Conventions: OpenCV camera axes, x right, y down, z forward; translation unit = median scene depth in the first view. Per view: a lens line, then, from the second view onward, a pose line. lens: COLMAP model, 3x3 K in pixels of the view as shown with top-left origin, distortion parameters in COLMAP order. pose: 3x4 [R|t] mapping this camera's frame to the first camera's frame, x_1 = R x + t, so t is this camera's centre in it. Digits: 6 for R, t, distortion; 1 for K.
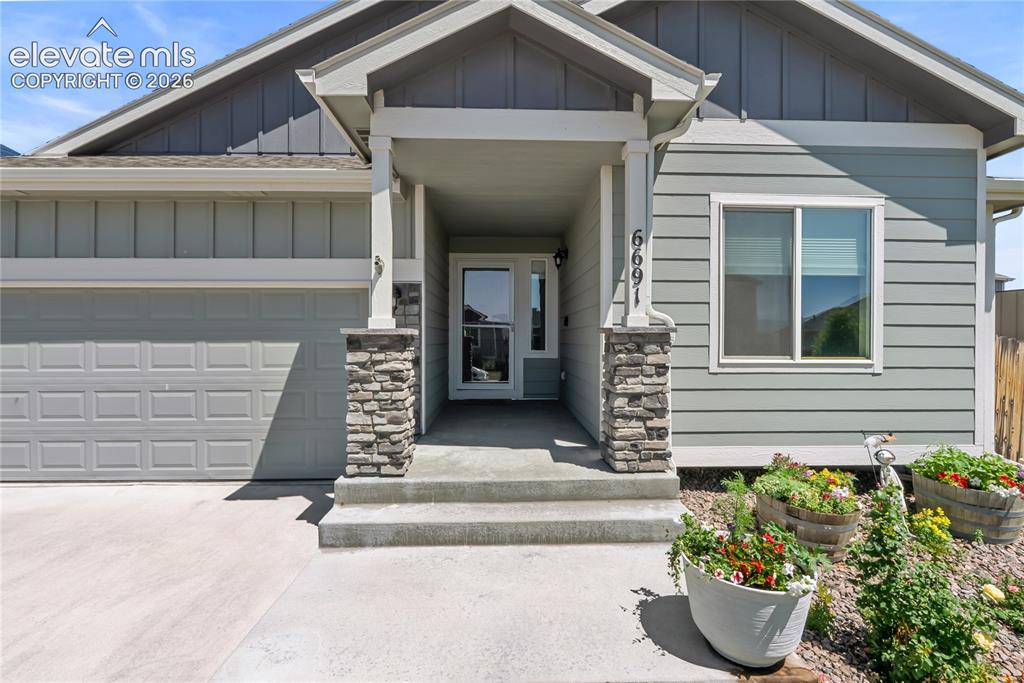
lens RADIAL K [[452.6, 0, 511.2], [0, 452.6, 345.5], [0, 0, 1]] dist [-0.004827, -0.000834]
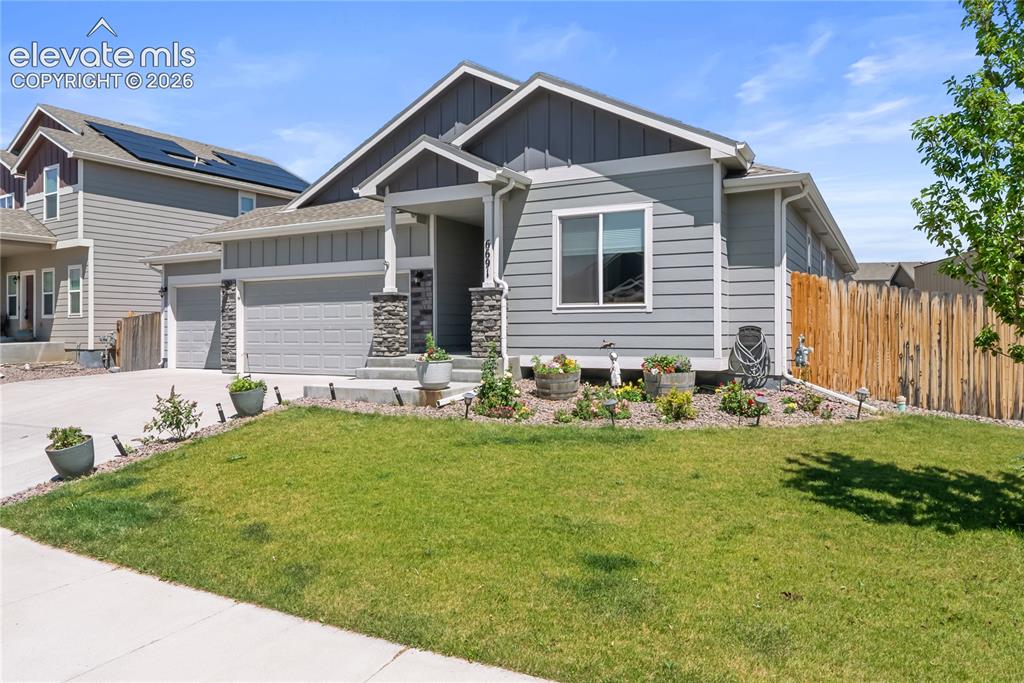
lens RADIAL K [[692.3, 0, 512.4], [0, 692.3, 337.8], [0, 0, 1]] dist [0.021602, 0.000867]
pose [[0.863546, -0.000133, -0.504270, 1.653488], [-0.004134, 0.999964, -0.007343, 0.175555], [0.504253, 0.008426, 0.863515, -1.381165]]
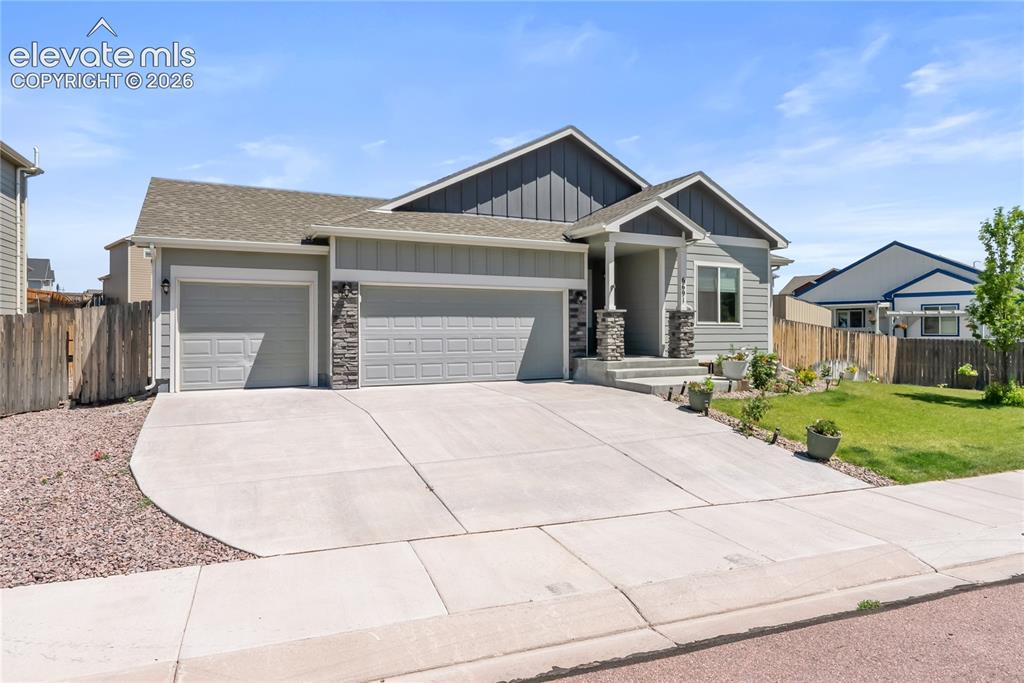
lens RADIAL K [[618.2, 0, 512.0], [0, 618.2, 341.5], [0, 0, 1]] dist [0.000861, 0.000165]
pose [[0.909292, -0.009749, 0.416045, -2.067437], [0.009039, 0.999952, 0.003678, 0.118216], [-0.416061, 0.000416, 0.909336, -1.882167]]
